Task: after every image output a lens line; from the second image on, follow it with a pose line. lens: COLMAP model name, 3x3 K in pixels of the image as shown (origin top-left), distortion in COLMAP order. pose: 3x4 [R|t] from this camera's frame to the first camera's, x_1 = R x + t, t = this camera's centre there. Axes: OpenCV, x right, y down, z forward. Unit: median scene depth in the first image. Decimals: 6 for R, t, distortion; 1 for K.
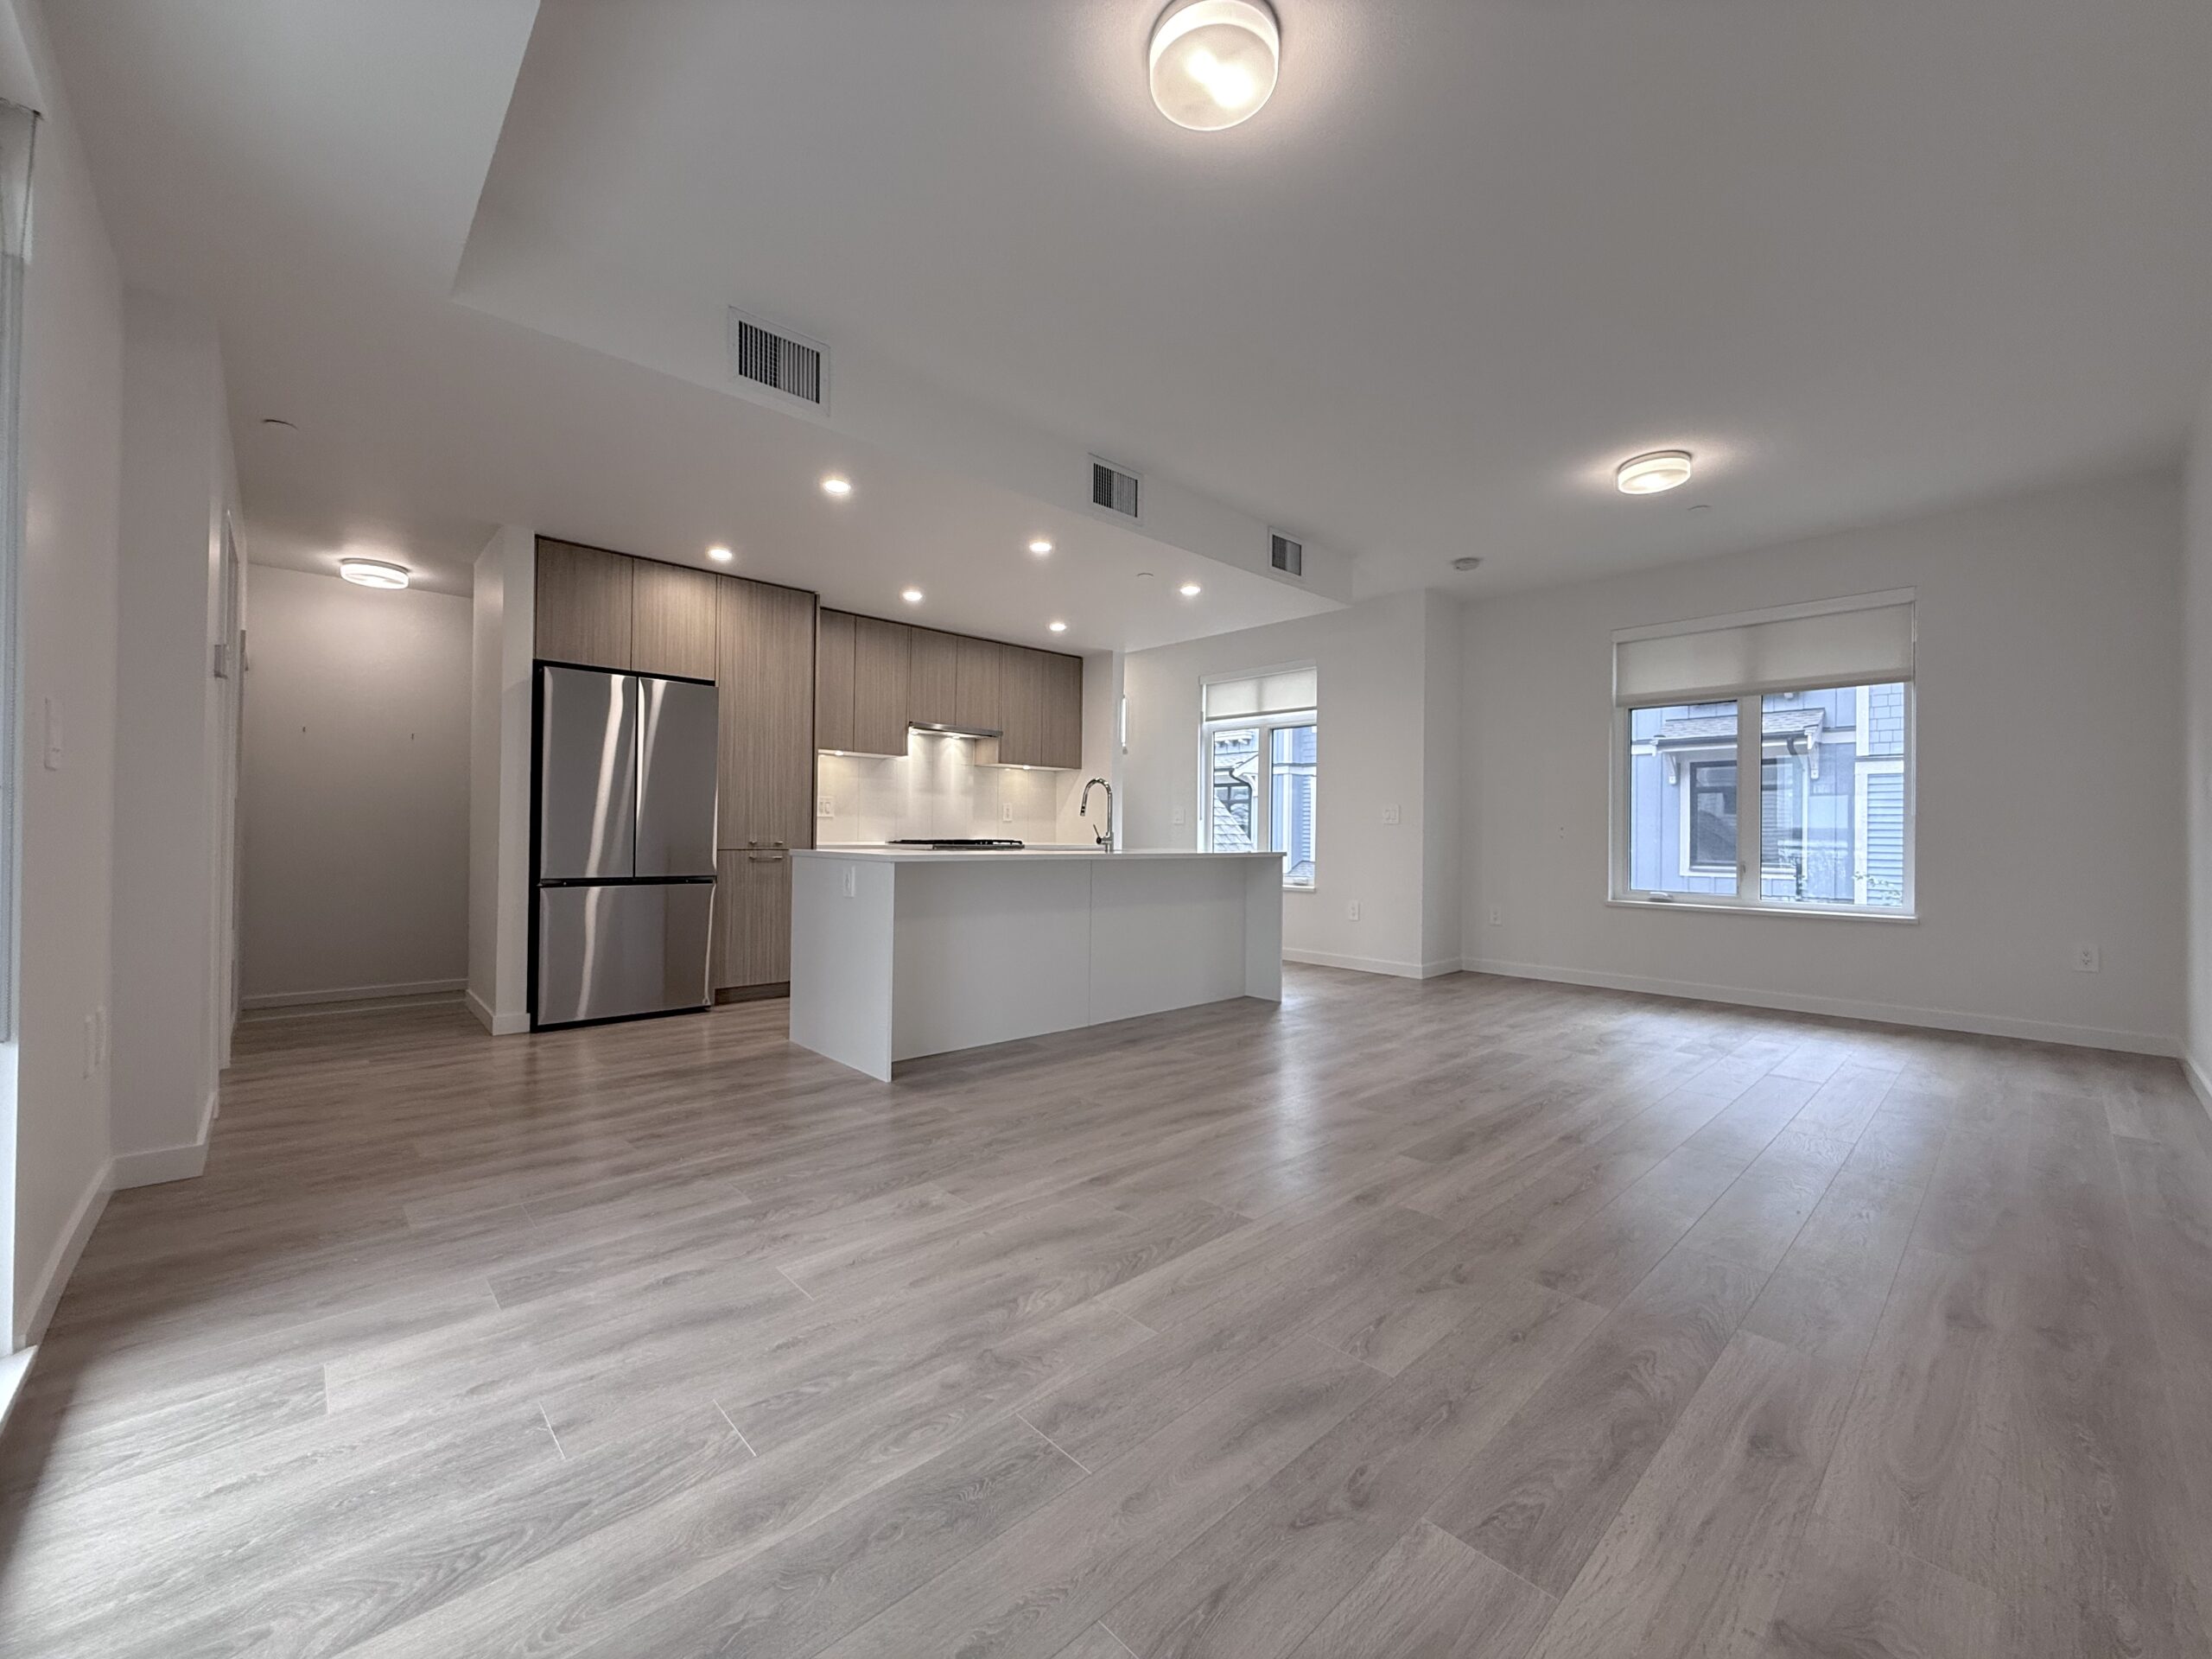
lens RADIAL K [[881.7, 0, 1104.5], [0, 881.7, 821.5], [0, 0, 1]] dist [-0.000062, -0.000149]
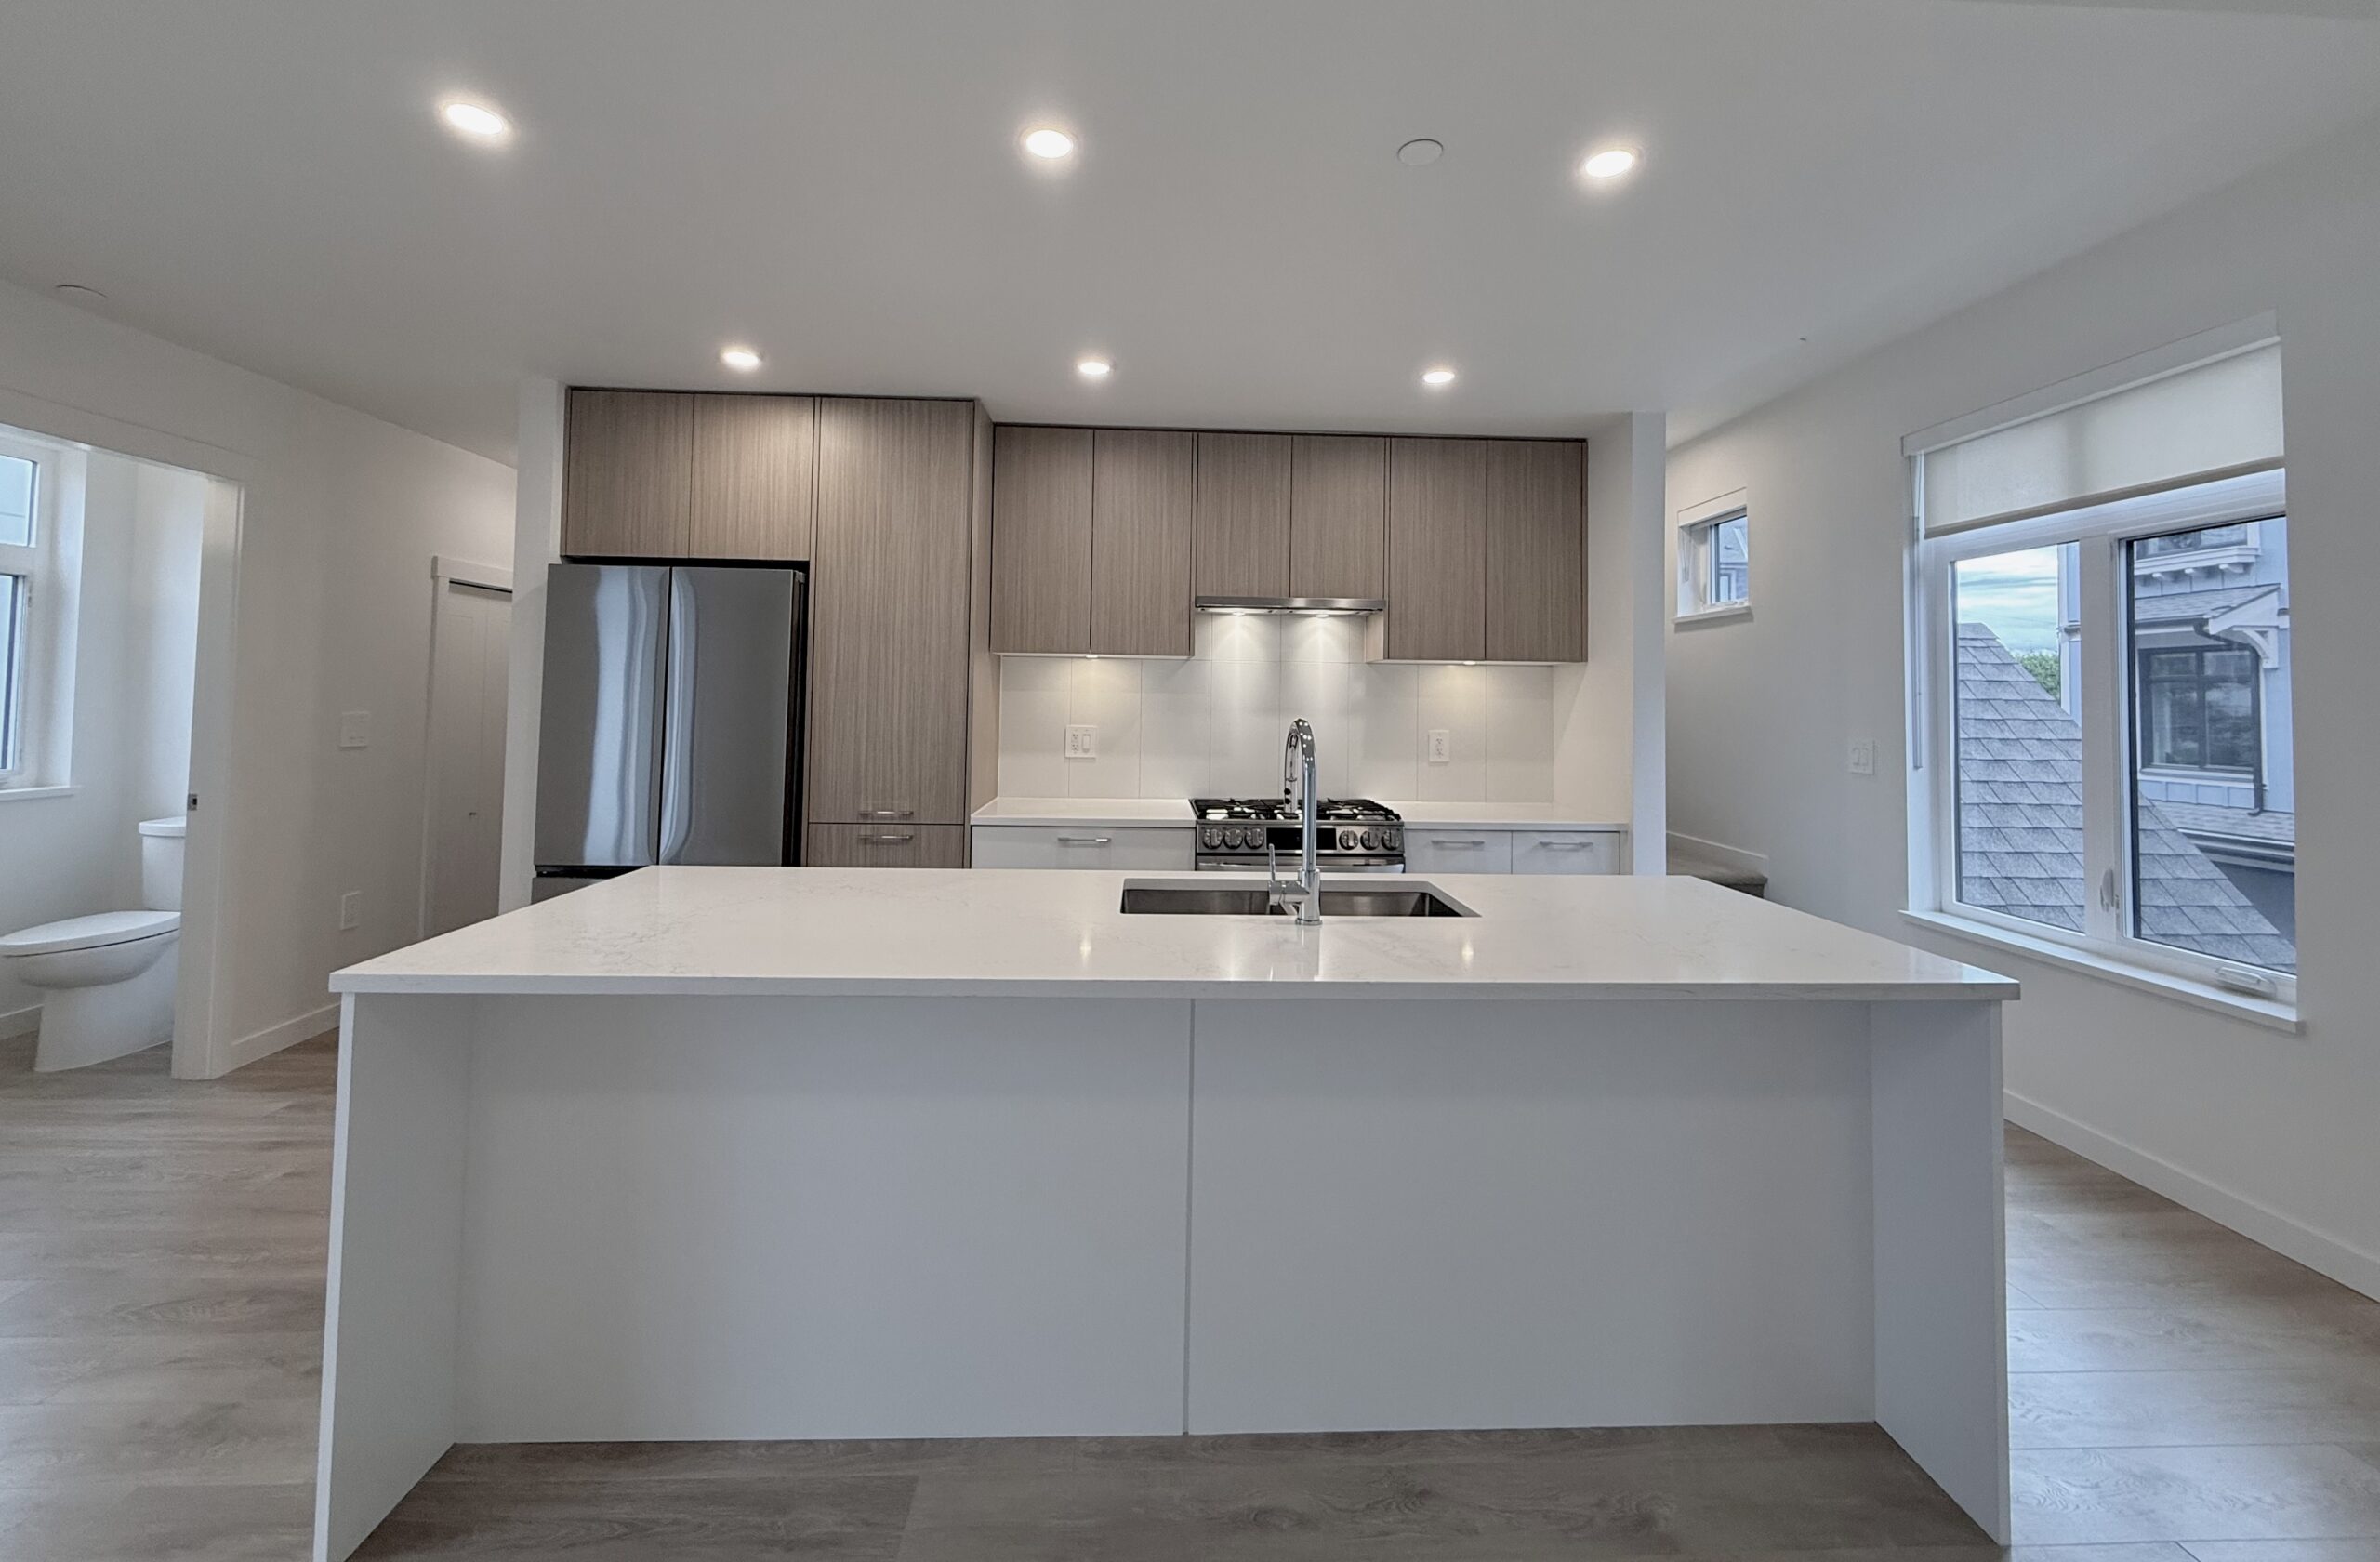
lens RADIAL K [[949.9, 0, 1183.8], [0, 949.9, 662.9], [0, 0, 1]] dist [-0.002189, -0.000010]
pose [[0.757616, -0.025783, -0.652192, 0.171436], [0.001977, 0.999306, -0.037210, -0.045072], [0.652698, 0.026902, 0.757140, 0.509034]]
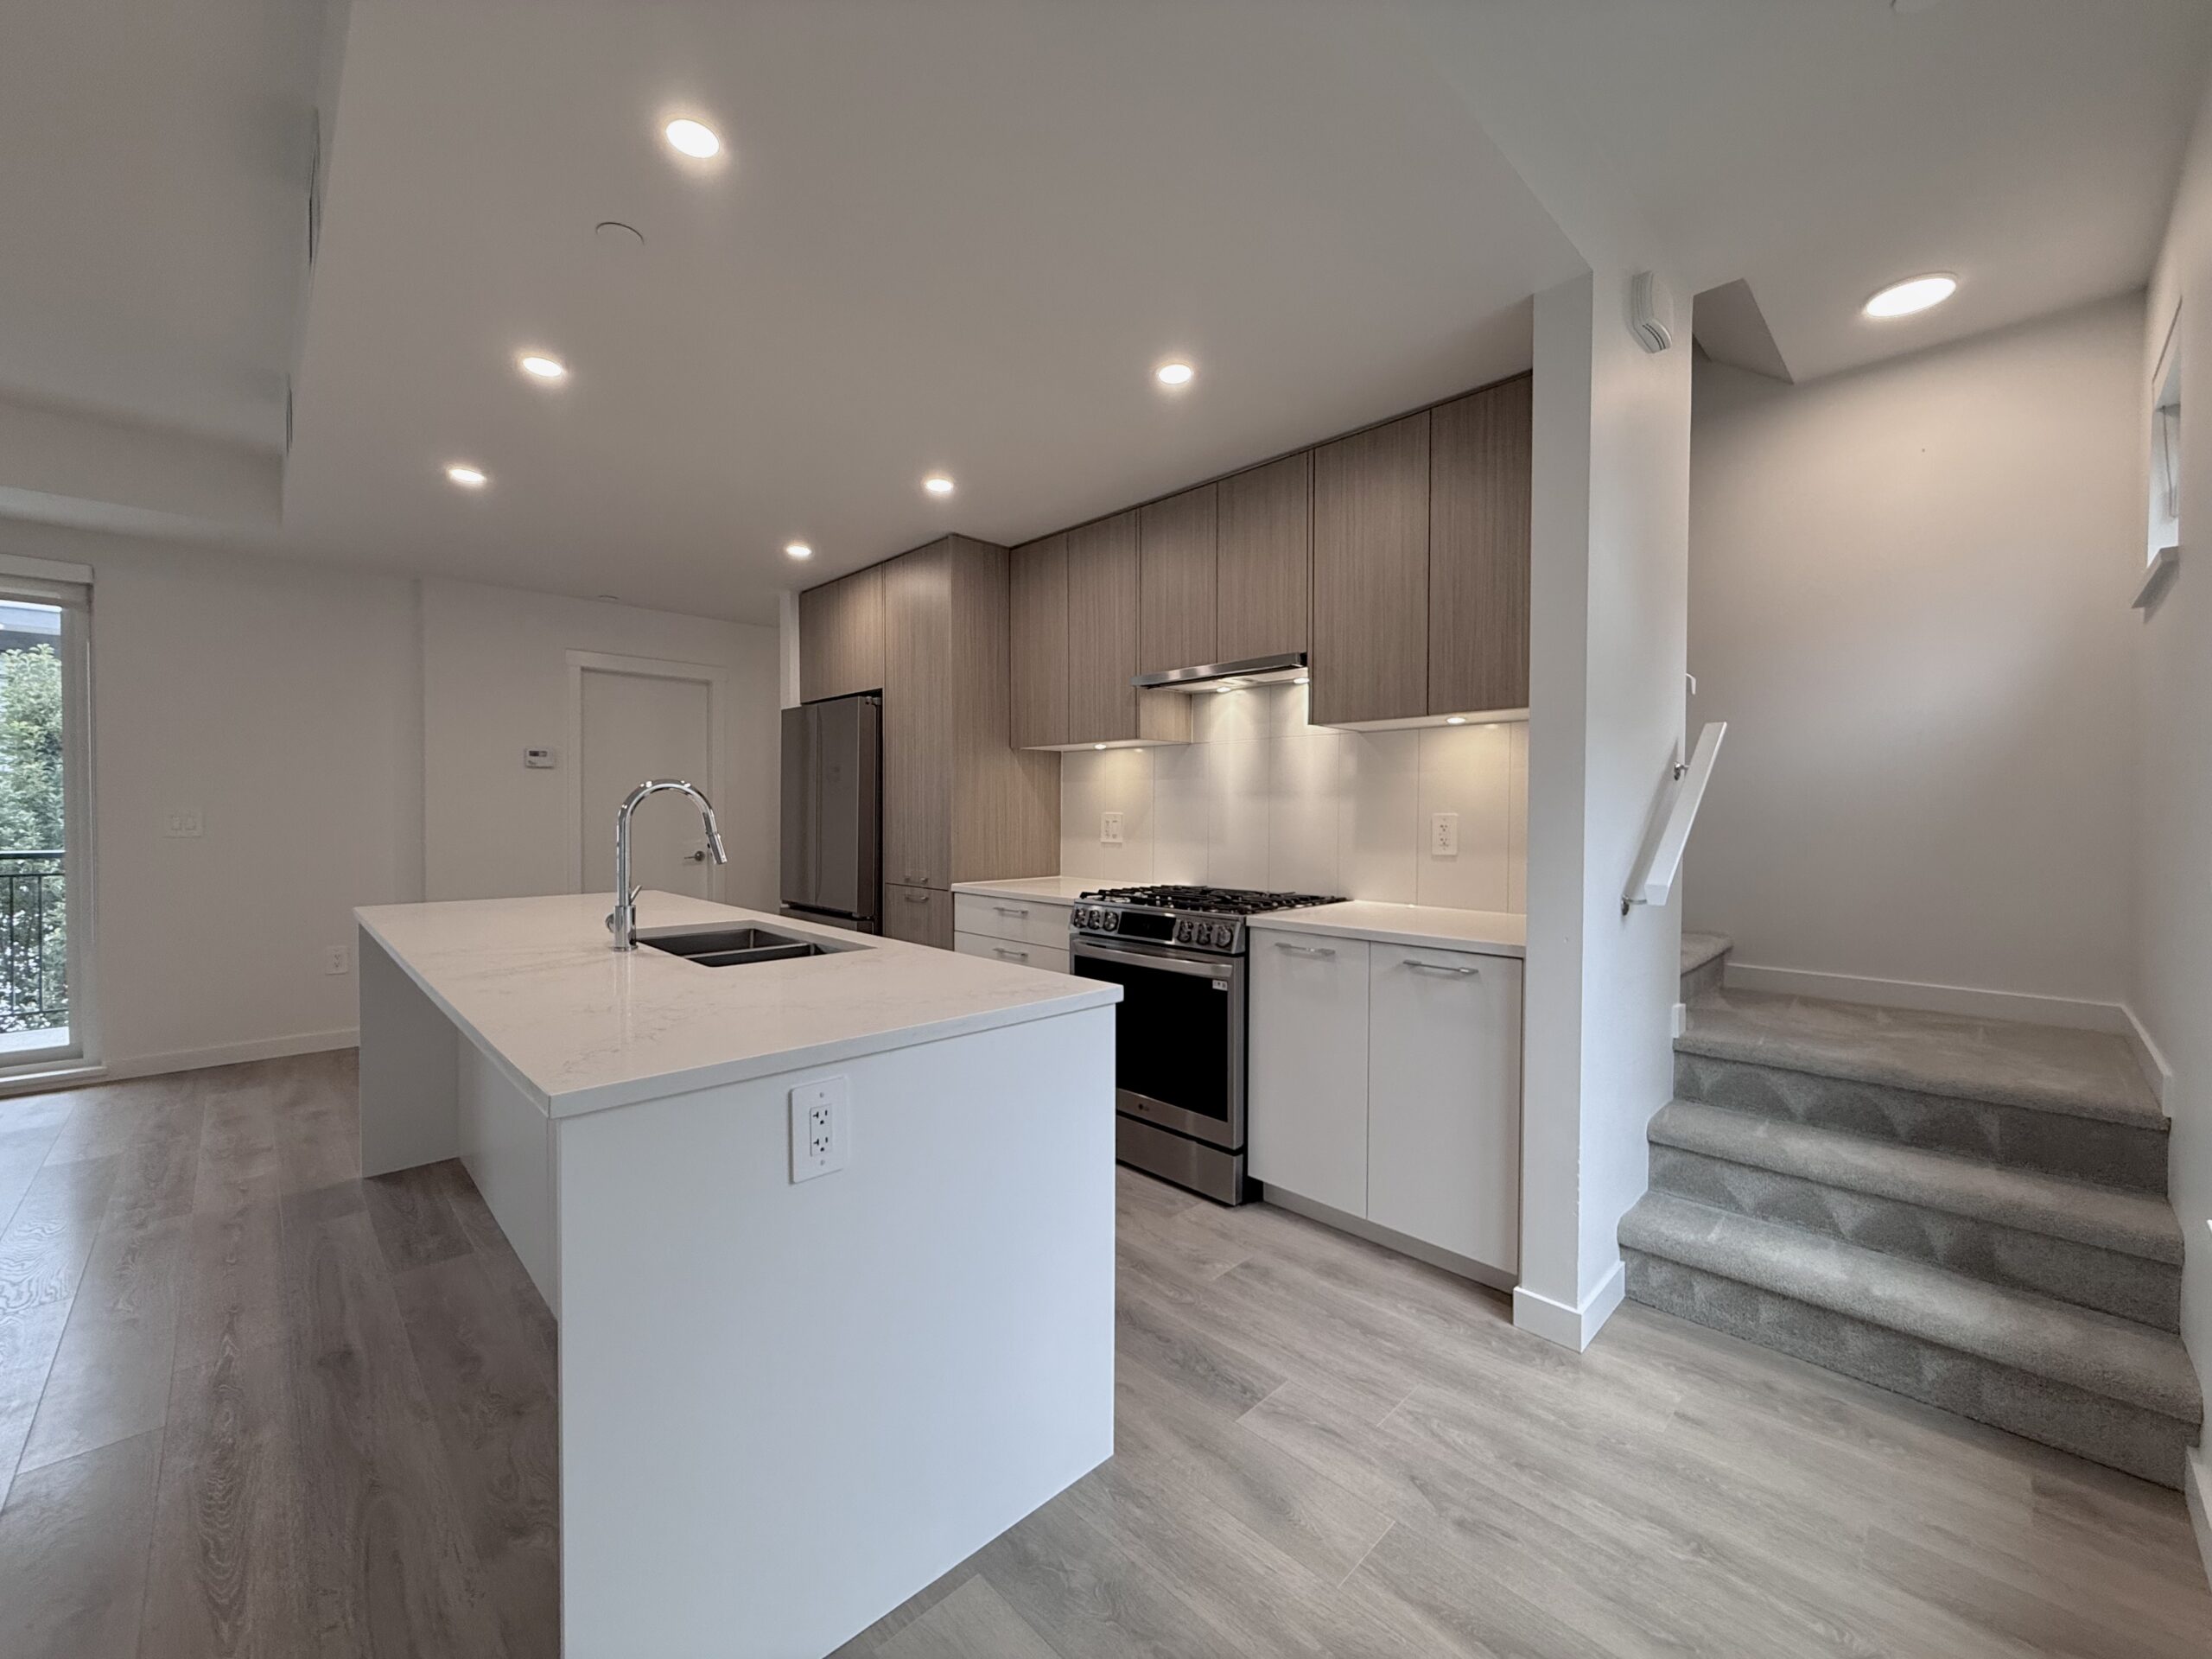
lens RADIAL K [[881.7, 0, 1097.5], [0, 881.7, 827.9], [0, 0, 1]] dist [-0.000062, -0.000149]
pose [[0.015416, 0.007528, -0.999853, 0.333562], [0.011090, 0.999909, 0.007699, -0.020654], [0.999820, -0.011207, 0.015331, 0.932490]]
